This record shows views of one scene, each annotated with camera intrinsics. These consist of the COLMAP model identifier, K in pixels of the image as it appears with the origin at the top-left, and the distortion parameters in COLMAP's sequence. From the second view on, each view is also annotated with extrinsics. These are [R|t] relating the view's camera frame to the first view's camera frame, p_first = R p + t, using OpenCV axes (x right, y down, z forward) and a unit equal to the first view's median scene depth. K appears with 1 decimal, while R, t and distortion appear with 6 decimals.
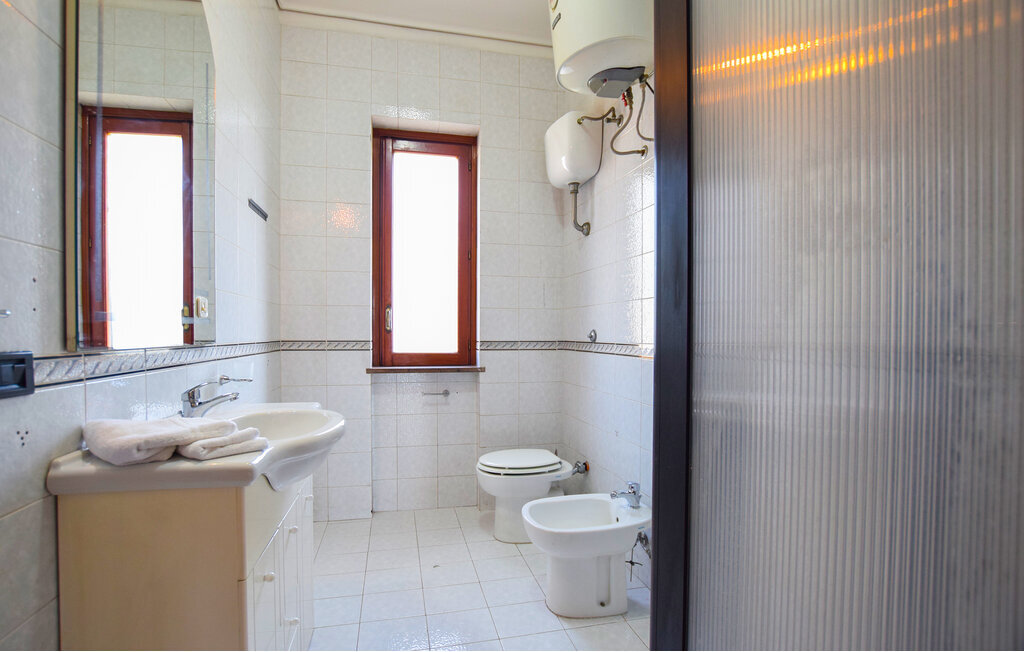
lens RADIAL K [[453.1, 0, 498.1], [0, 453.1, 341.5], [0, 0, 1]] dist [-0.011957, 0.000527]
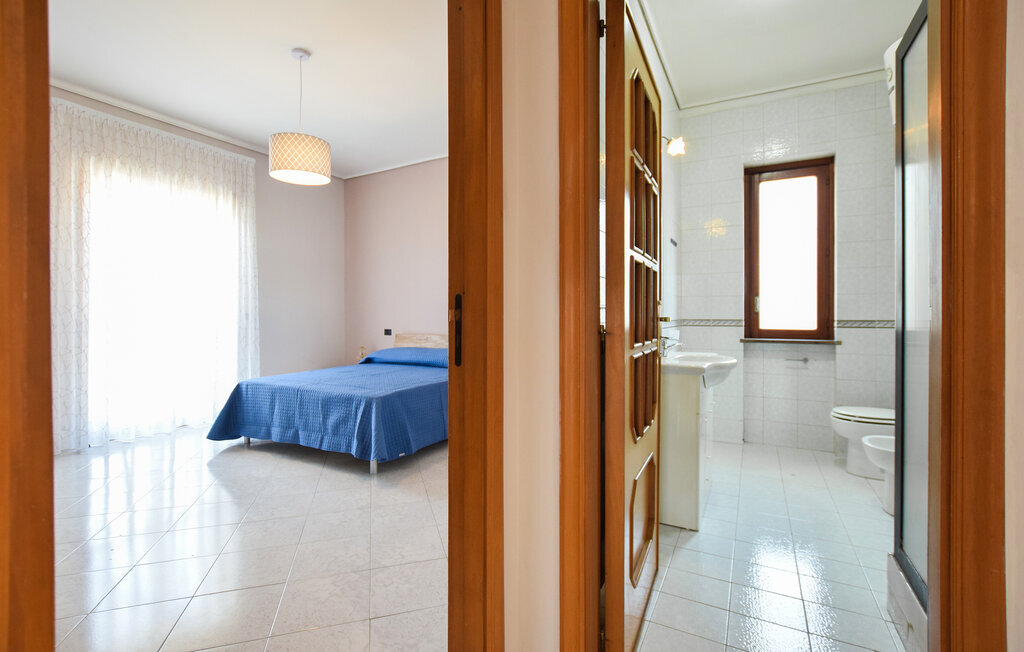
lens RADIAL K [[453.1, 0, 513.8], [0, 453.1, 314.0], [0, 0, 1]] dist [-0.011957, 0.000527]
pose [[0.755641, -0.003759, -0.654975, 0.101643], [-0.008704, 0.999838, -0.015780, 0.009021], [0.654928, 0.017625, 0.755485, -0.531895]]
